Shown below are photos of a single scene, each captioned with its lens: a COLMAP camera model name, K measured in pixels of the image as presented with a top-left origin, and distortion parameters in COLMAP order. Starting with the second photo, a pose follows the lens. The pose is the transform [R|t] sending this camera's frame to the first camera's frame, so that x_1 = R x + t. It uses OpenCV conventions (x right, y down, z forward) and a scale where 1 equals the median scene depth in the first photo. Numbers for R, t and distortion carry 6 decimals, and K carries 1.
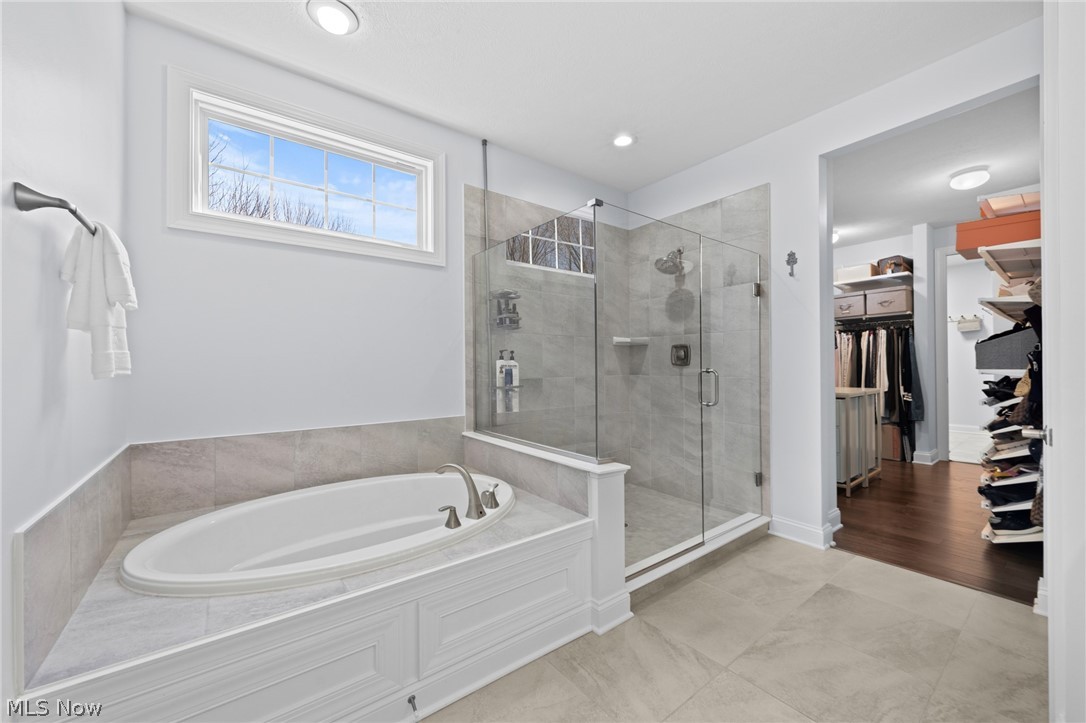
lens RADIAL K [[418.7, 0, 544.2], [0, 418.7, 364.1], [0, 0, 1]] dist [0.000801, -0.000069]
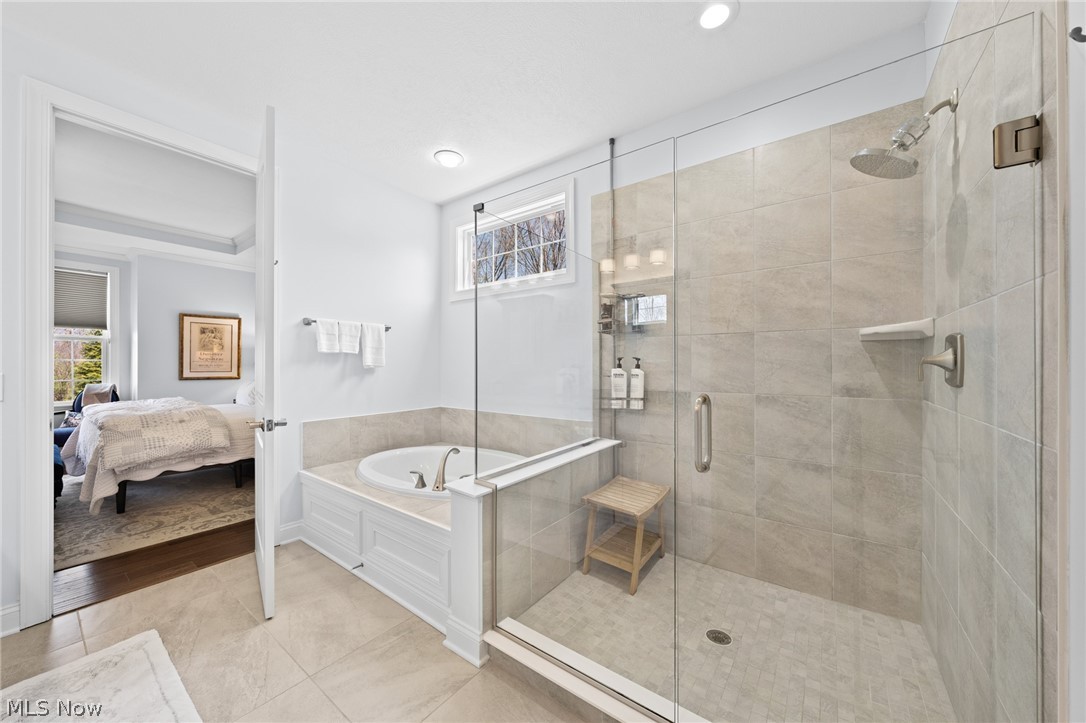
lens RADIAL K [[391.8, 0, 537.1], [0, 391.8, 364.1], [0, 0, 1]] dist [-0.002972, -0.000146]
pose [[0.259529, 0.005322, -0.965721, 0.700441], [0.001729, 0.999981, 0.005976, -0.024823], [0.965734, -0.003220, 0.259515, 0.617558]]
